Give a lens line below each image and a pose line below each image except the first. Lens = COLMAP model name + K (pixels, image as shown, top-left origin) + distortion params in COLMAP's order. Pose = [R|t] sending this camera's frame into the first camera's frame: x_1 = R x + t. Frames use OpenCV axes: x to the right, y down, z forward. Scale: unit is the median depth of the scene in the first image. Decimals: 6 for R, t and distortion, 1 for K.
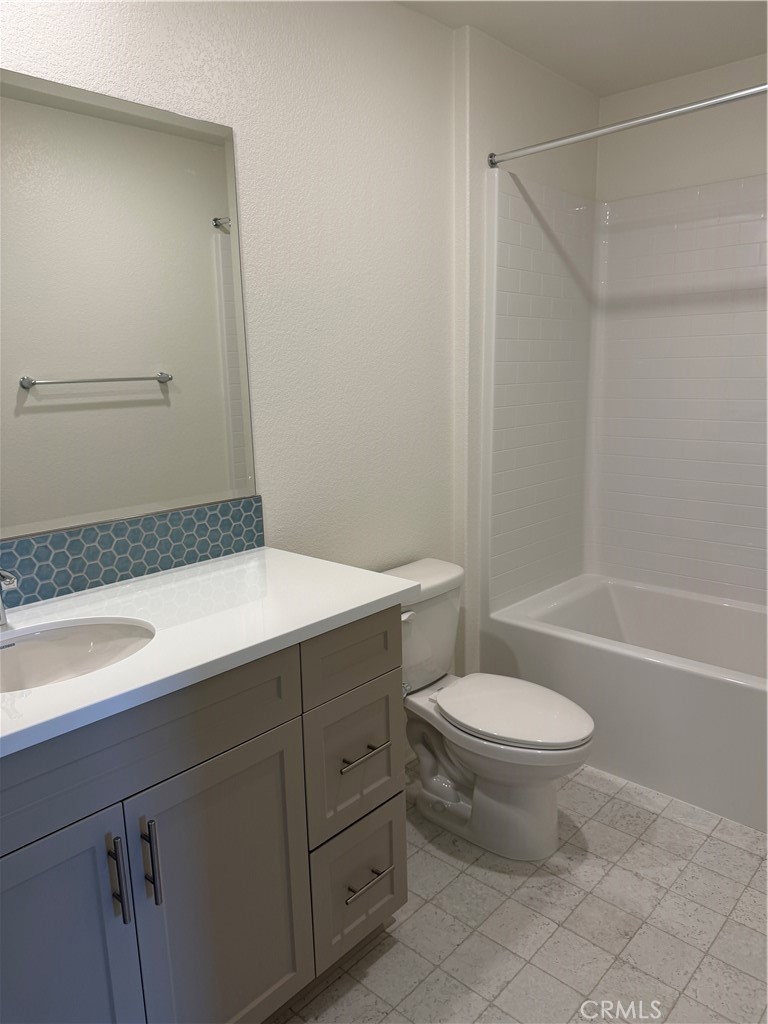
lens RADIAL K [[729.8, 0, 379.0], [0, 729.8, 517.5], [0, 0, 1]] dist [0.025065, -0.012864]
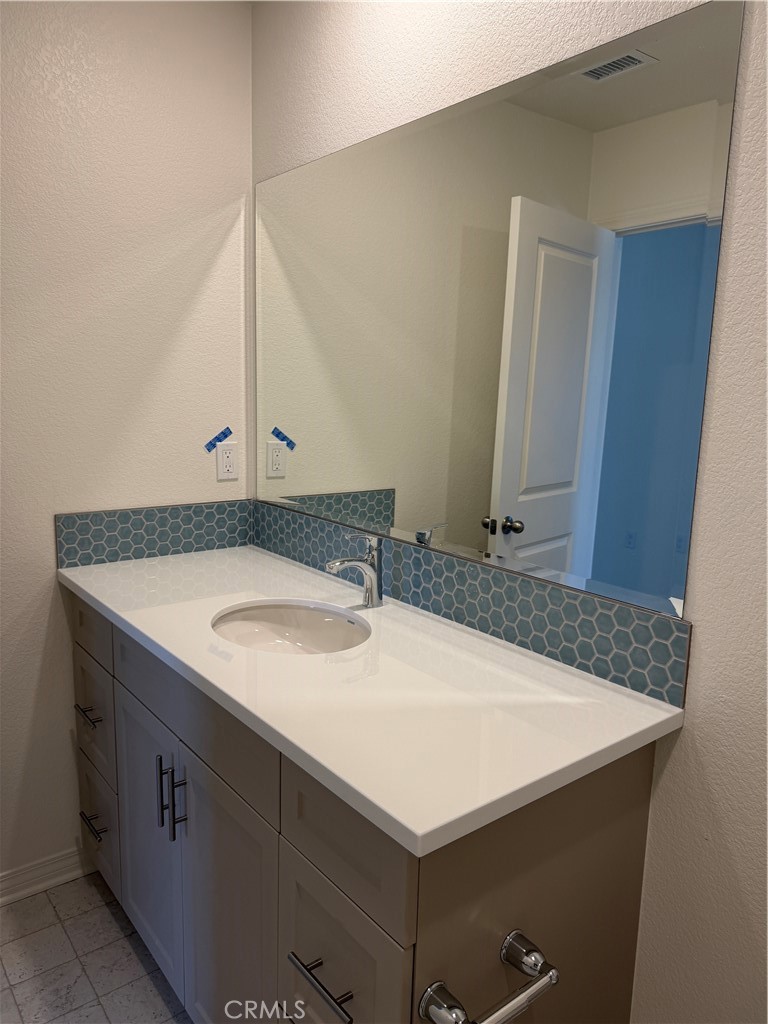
lens RADIAL K [[729.8, 0, 383.5], [0, 729.8, 514.5], [0, 0, 1]] dist [0.025065, -0.012864]
pose [[-0.145768, 0.187960, -0.971299, 0.461936], [-0.230133, 0.948412, 0.218069, -0.200240], [0.962180, 0.255315, -0.094992, 0.873683]]
